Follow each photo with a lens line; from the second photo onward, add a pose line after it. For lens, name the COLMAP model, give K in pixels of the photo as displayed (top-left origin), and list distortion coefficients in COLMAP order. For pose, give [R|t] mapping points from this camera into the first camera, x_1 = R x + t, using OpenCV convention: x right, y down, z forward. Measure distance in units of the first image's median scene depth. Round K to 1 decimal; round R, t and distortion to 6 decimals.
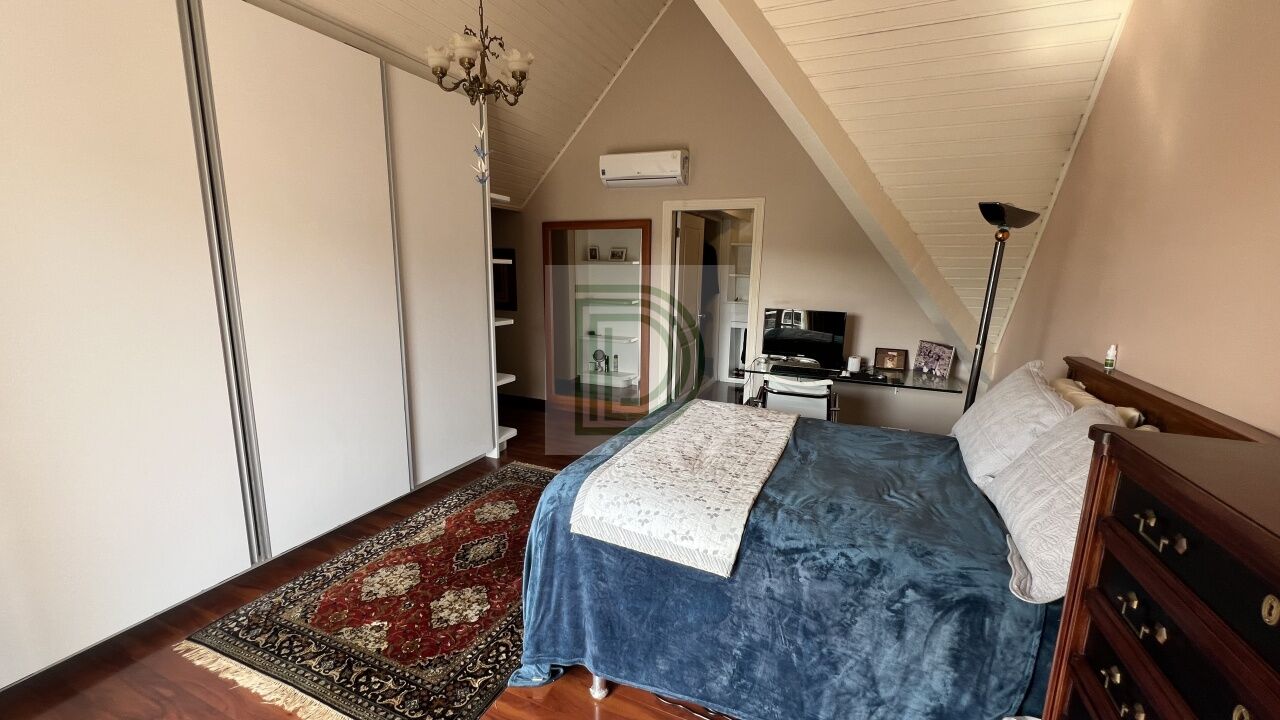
lens RADIAL K [[511.1, 0, 641.8], [0, 511.1, 362.4], [0, 0, 1]] dist [-0.001189, 0.000180]
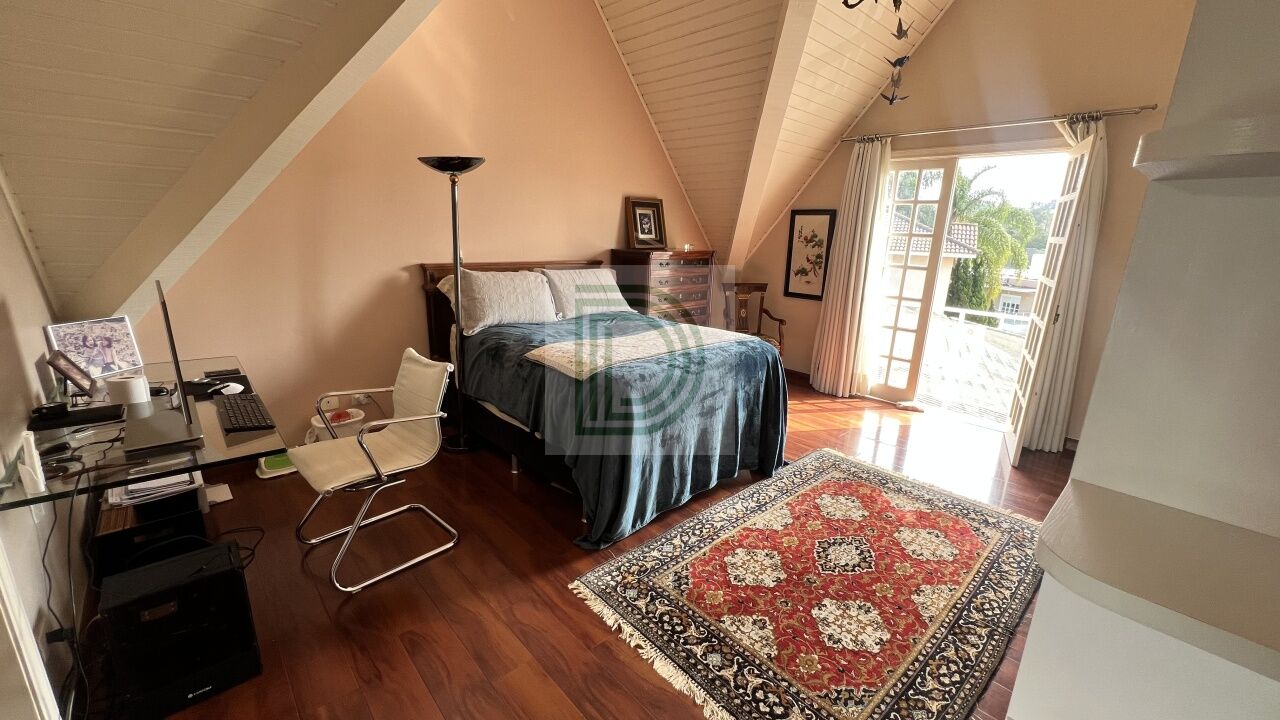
lens RADIAL K [[511.1, 0, 640.2], [0, 511.1, 362.5], [0, 0, 1]] dist [-0.001189, 0.000180]
pose [[-0.910806, -0.147448, 0.385605, -0.348279], [0.034255, 0.903830, 0.426518, -0.367632], [-0.411410, 0.401684, -0.818163, 2.094113]]
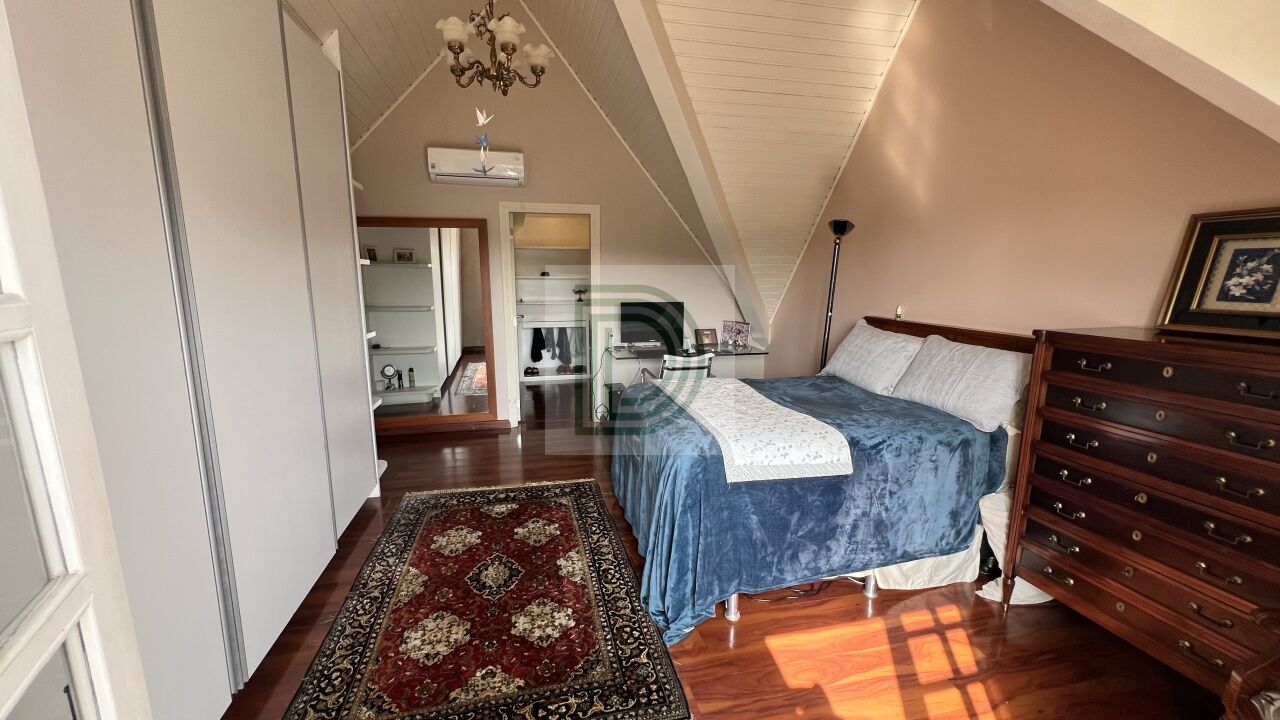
lens RADIAL K [[511.1, 0, 639.5], [0, 511.1, 361.5], [0, 0, 1]] dist [-0.001189, 0.000180]
pose [[0.802601, -0.117758, 0.584777, -0.727754], [0.124689, 0.991784, 0.028584, -0.004770], [-0.583339, 0.049974, 0.810690, 0.108014]]
